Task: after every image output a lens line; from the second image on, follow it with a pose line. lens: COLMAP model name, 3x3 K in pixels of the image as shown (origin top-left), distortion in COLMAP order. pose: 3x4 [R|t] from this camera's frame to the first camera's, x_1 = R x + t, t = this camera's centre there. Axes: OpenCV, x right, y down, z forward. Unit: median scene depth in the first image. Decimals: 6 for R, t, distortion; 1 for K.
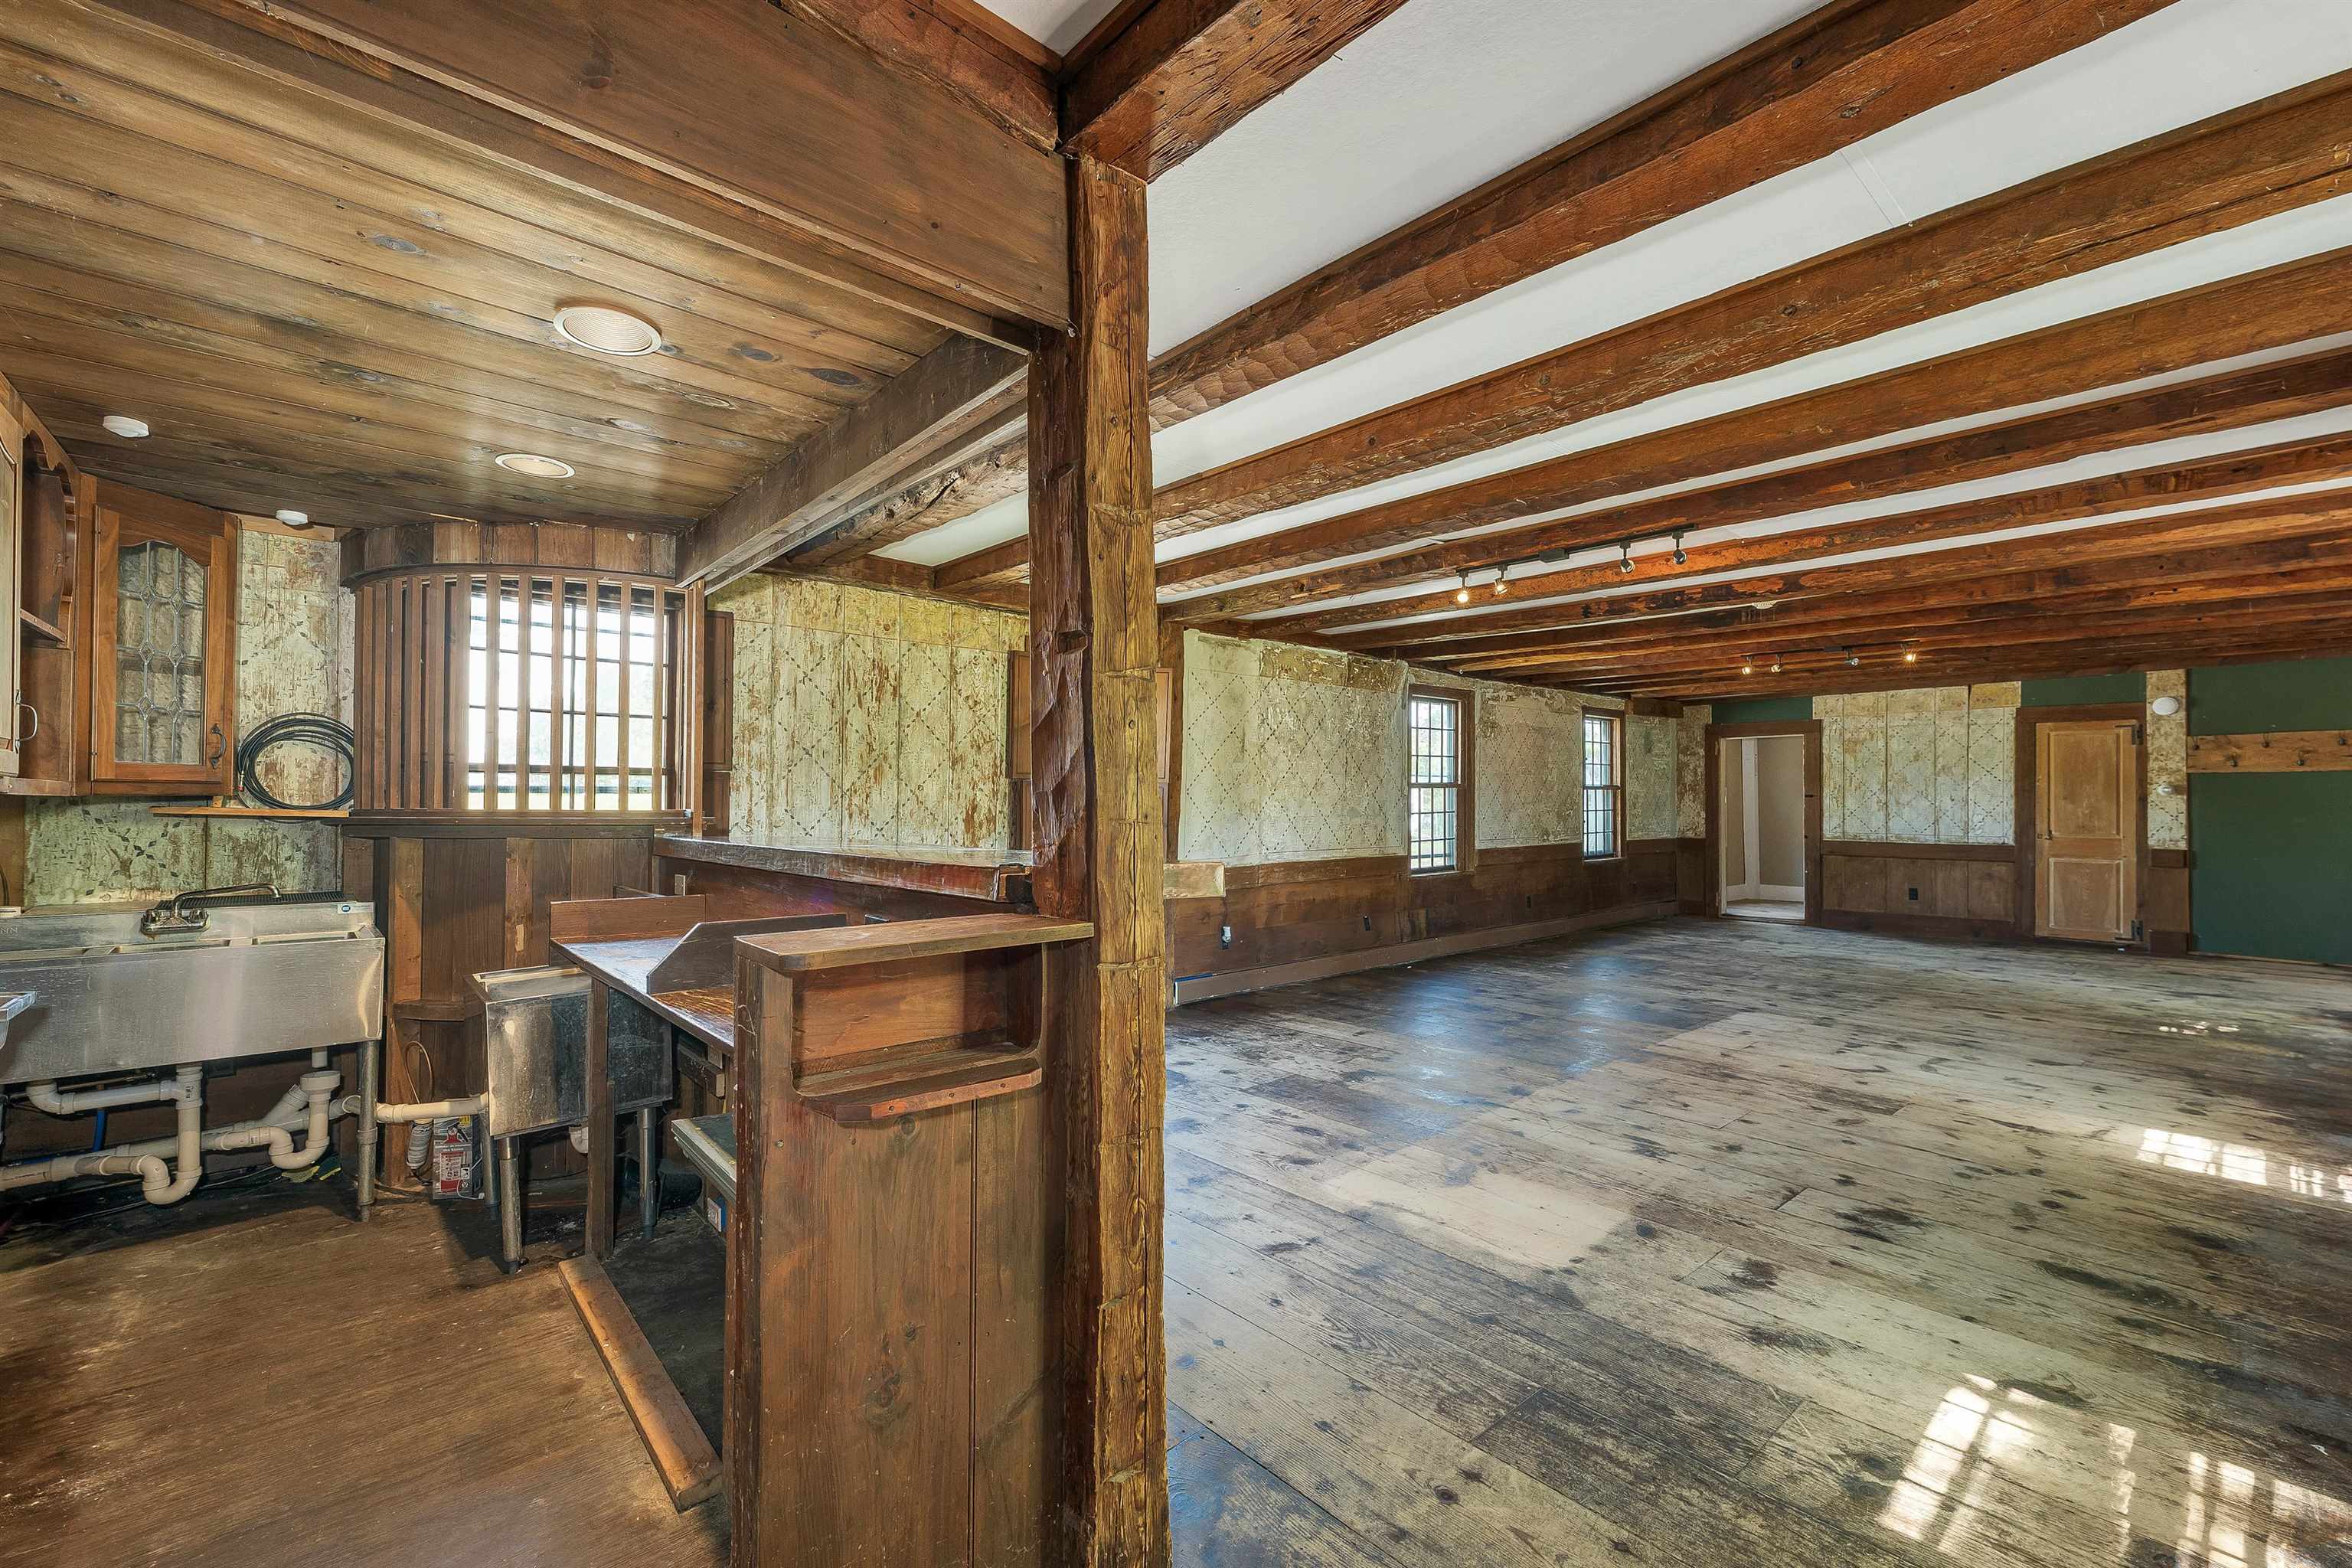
lens RADIAL K [[997.3, 0, 1176.0], [0, 997.3, 783.4], [0, 0, 1]] dist [0.004607, 0.000091]
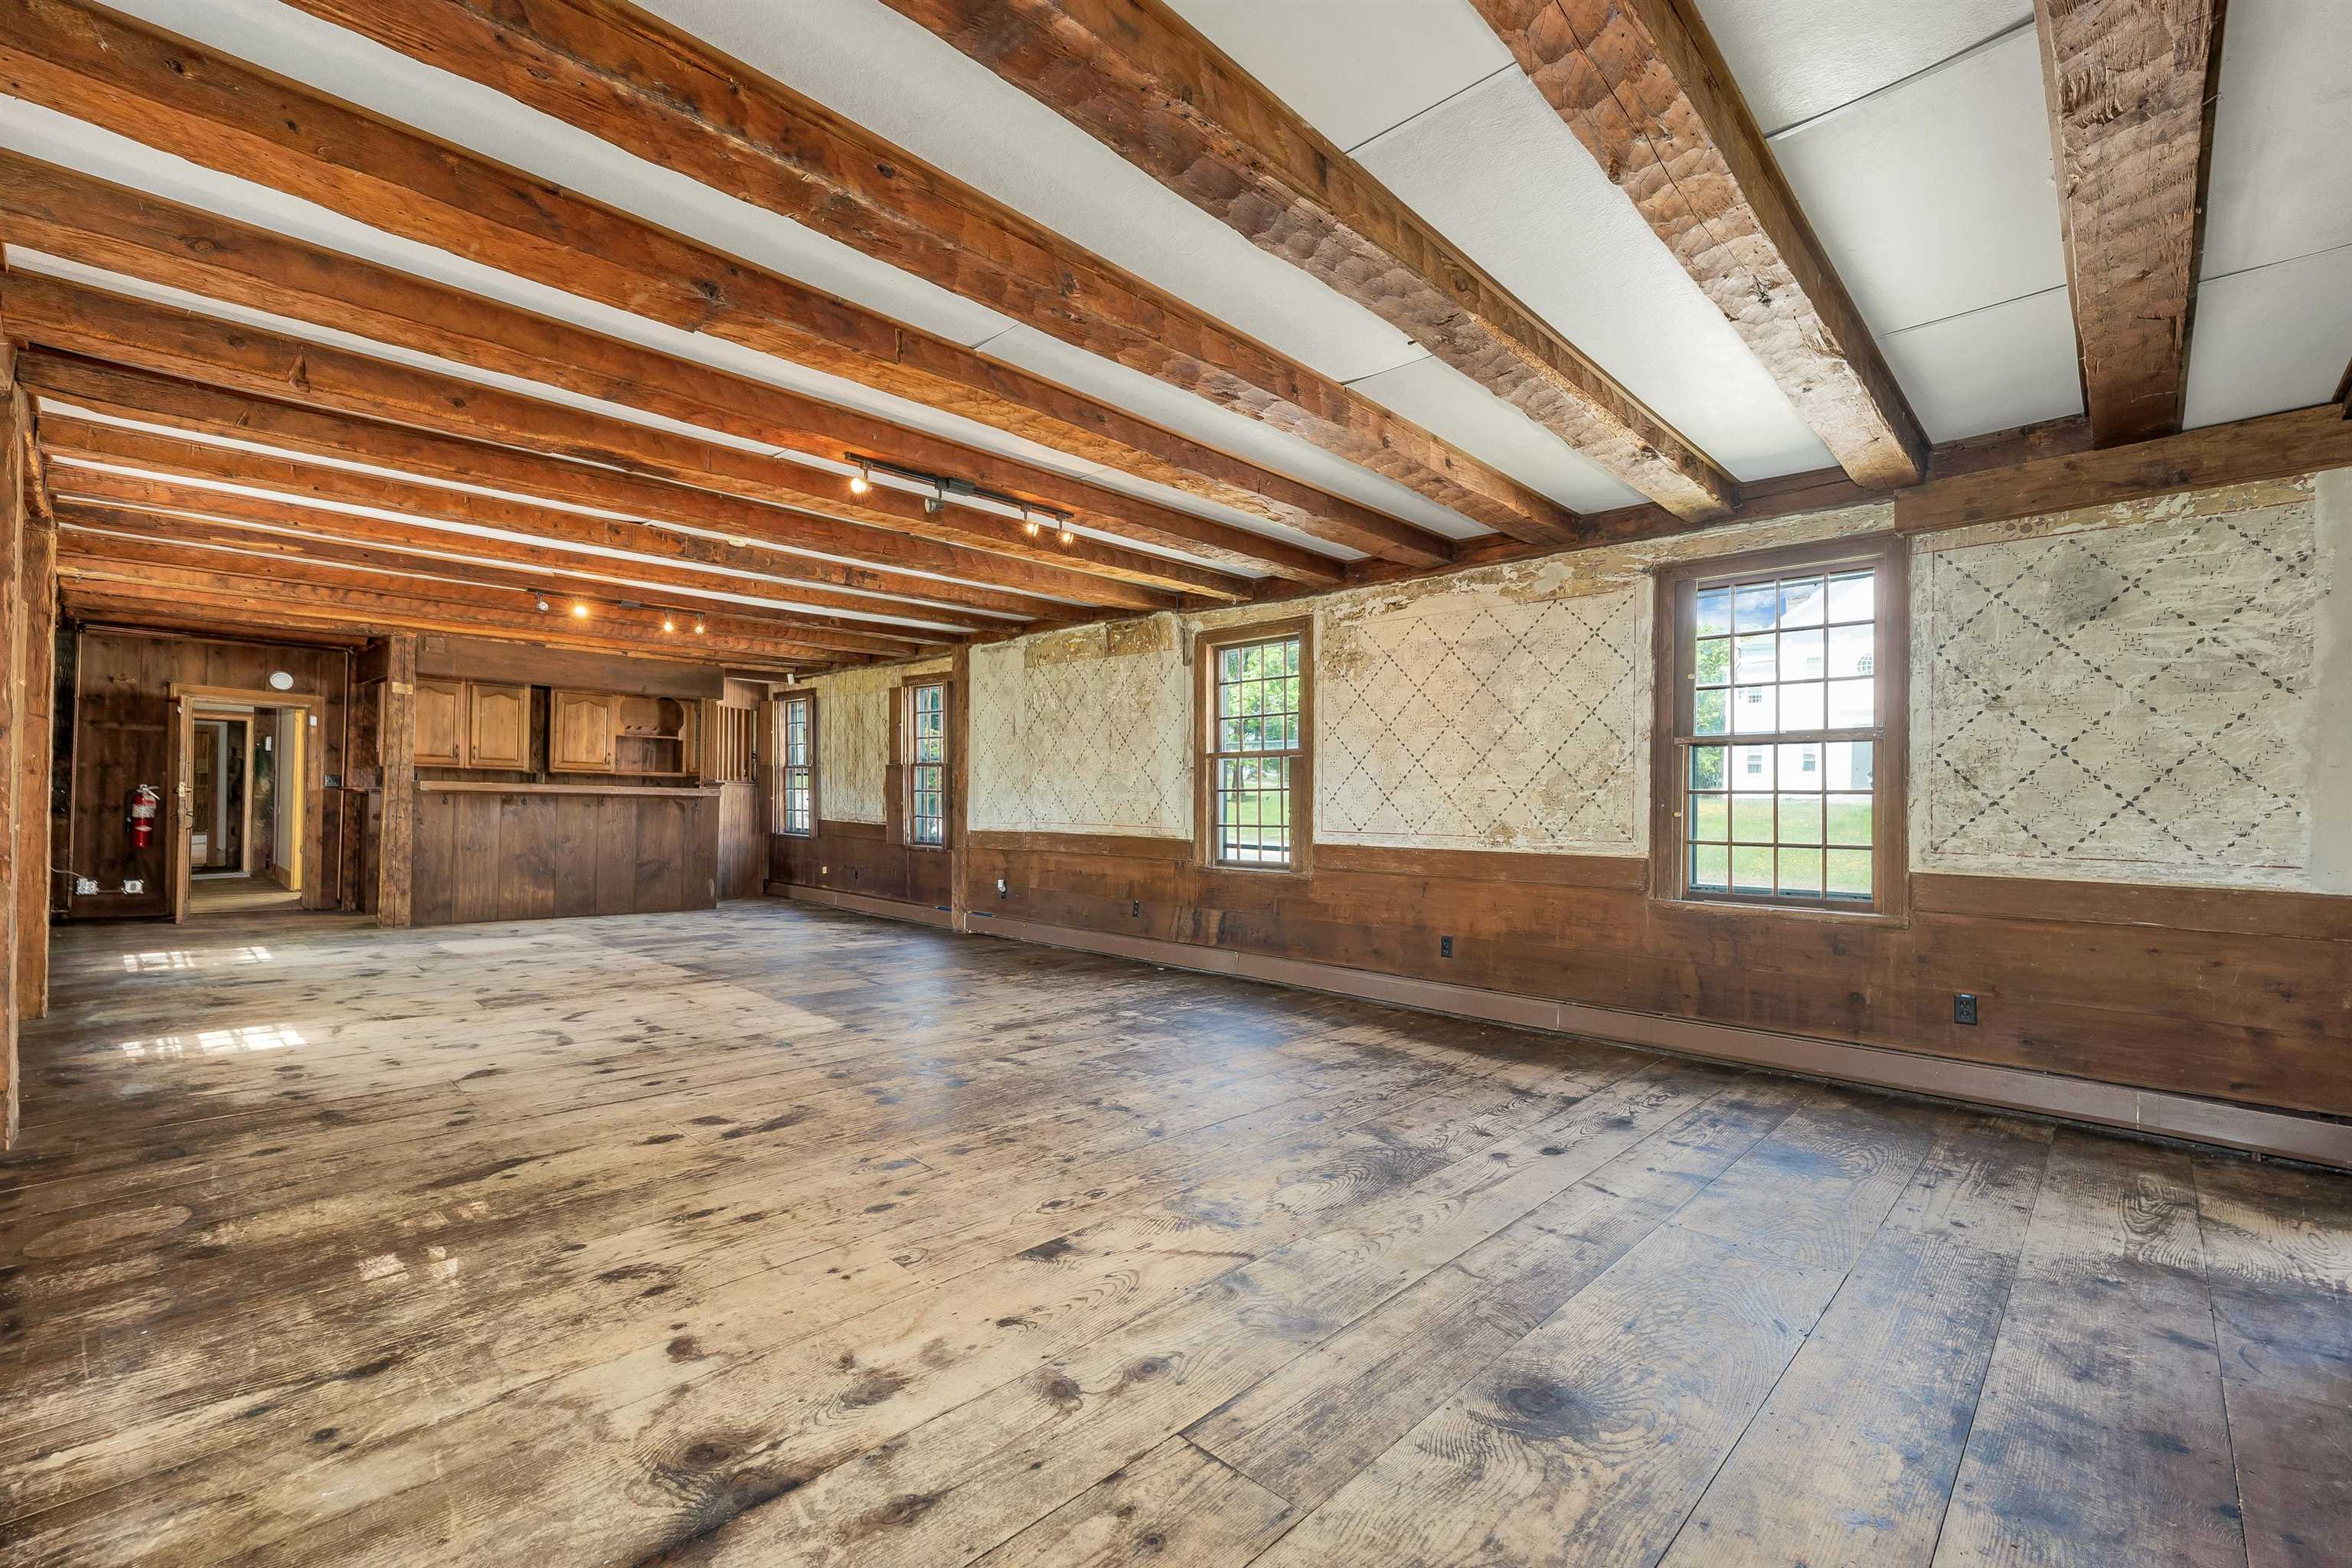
lens RADIAL K [[997.3, 0, 1175.4], [0, 997.3, 791.2], [0, 0, 1]] dist [0.004607, 0.000091]
pose [[0.083576, -0.009633, -0.996455, 1.115078], [0.001534, 0.999953, -0.009538, 0.041248], [0.996500, -0.000731, 0.083587, 0.965430]]
